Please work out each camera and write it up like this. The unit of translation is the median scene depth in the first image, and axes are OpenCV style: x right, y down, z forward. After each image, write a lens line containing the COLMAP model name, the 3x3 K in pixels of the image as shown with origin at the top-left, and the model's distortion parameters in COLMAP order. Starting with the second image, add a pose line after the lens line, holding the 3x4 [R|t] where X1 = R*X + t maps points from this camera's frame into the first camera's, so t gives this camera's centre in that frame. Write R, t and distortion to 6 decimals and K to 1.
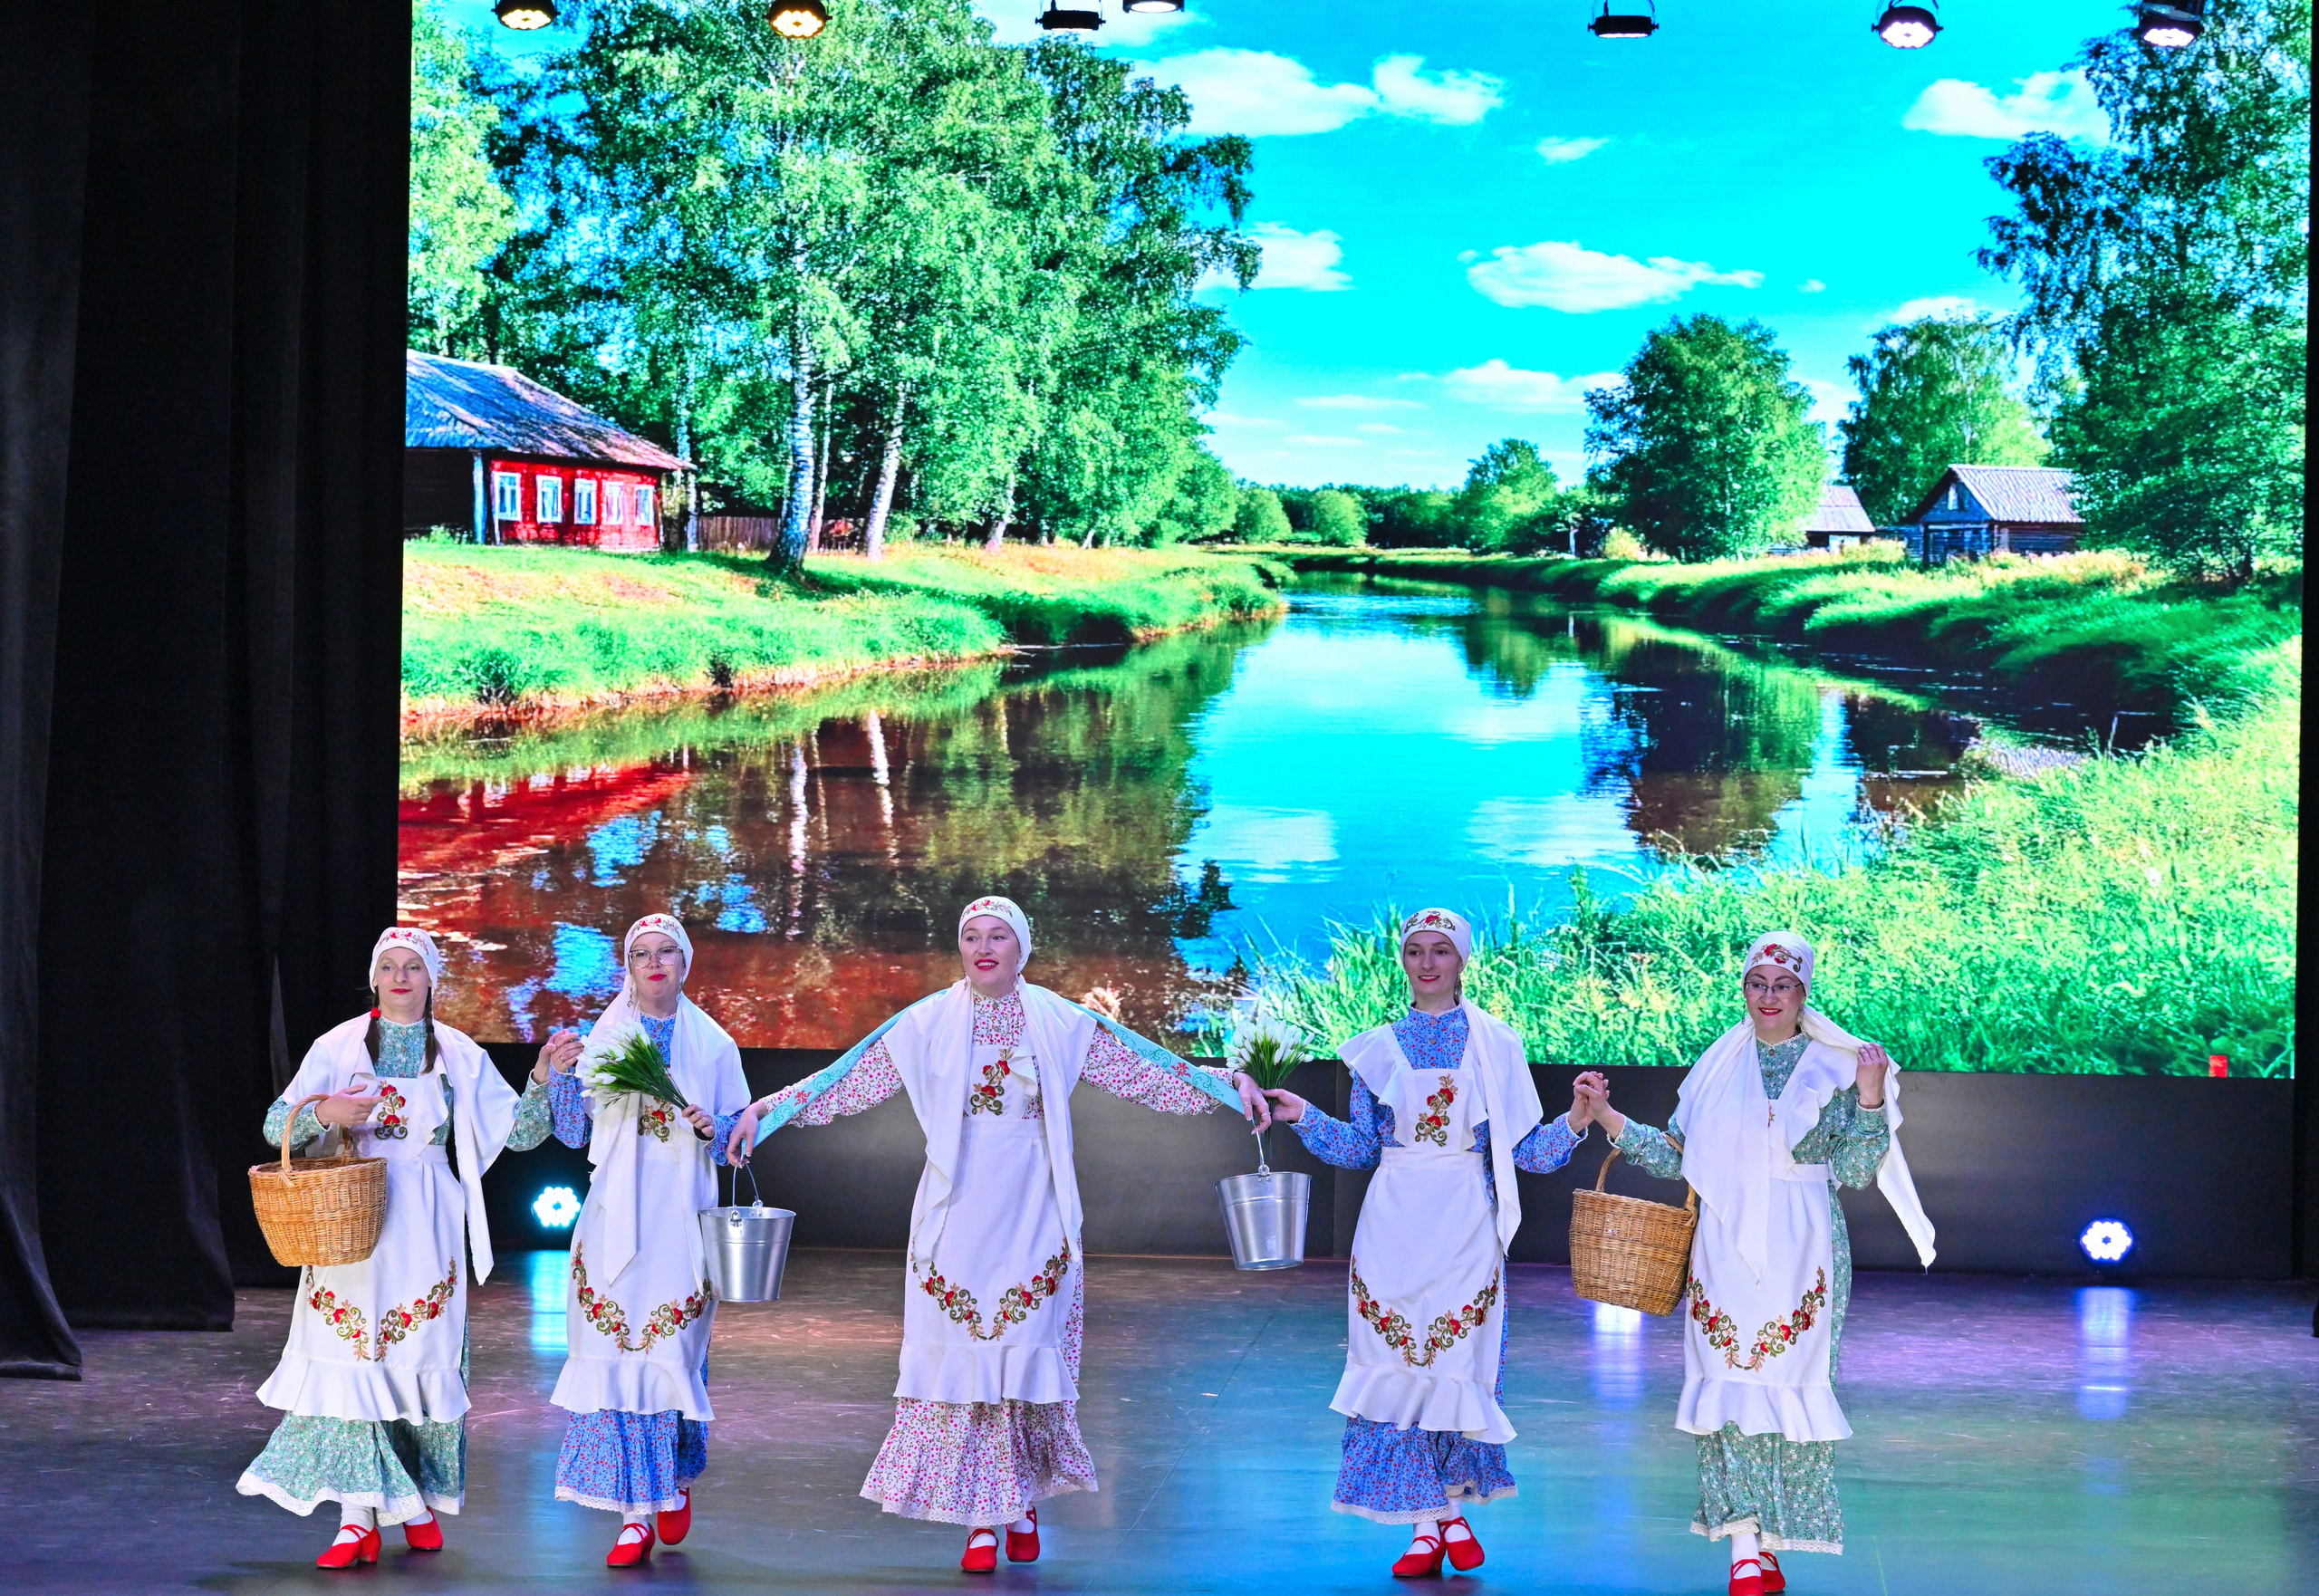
lens RADIAL K [[7729.3, 0, 1148.4], [0, 7729.3, 775.3], [0, 0, 1]] dist [0.080342, 0.000000]
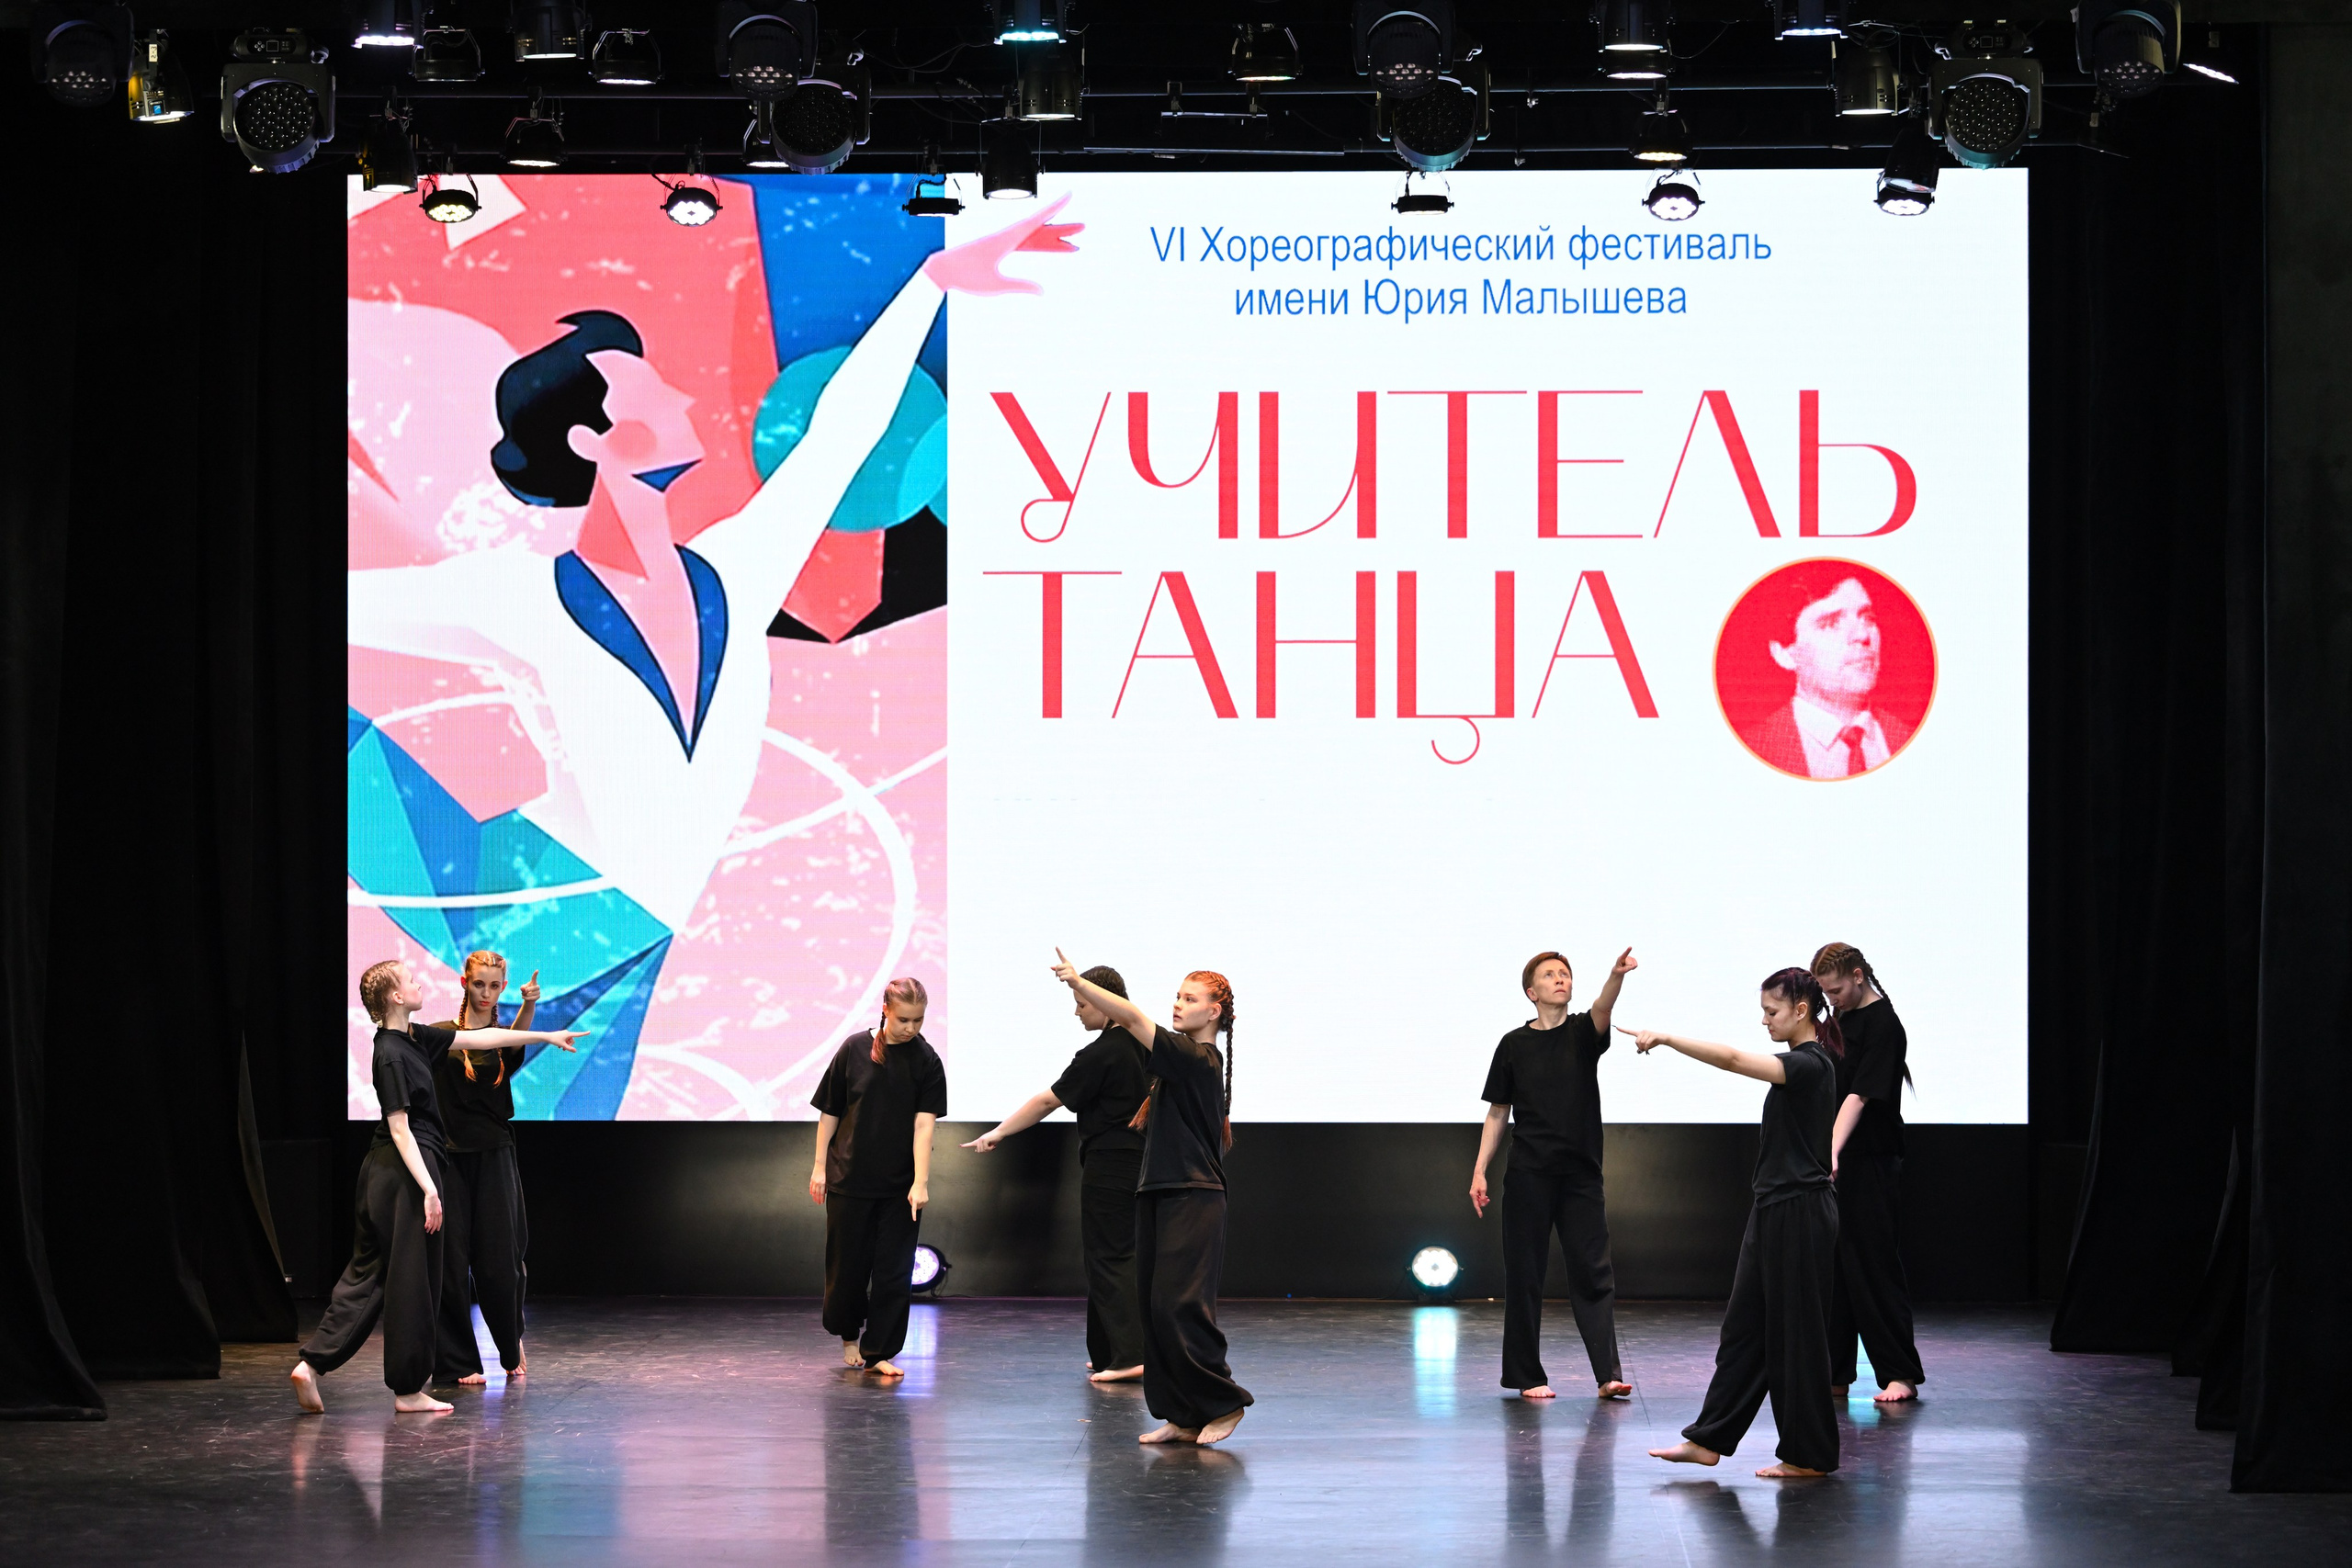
lens RADIAL K [[6844.4, 0, 1170.1], [0, 6844.4, 772.3], [0, 0, 1]] dist [0.023742, 0.000000]
pose [[0.999616, -0.016307, 0.022395, 0.144780], [0.016630, 0.999759, -0.014299, 0.002670], [-0.022157, 0.014666, 0.999647, -0.012927]]
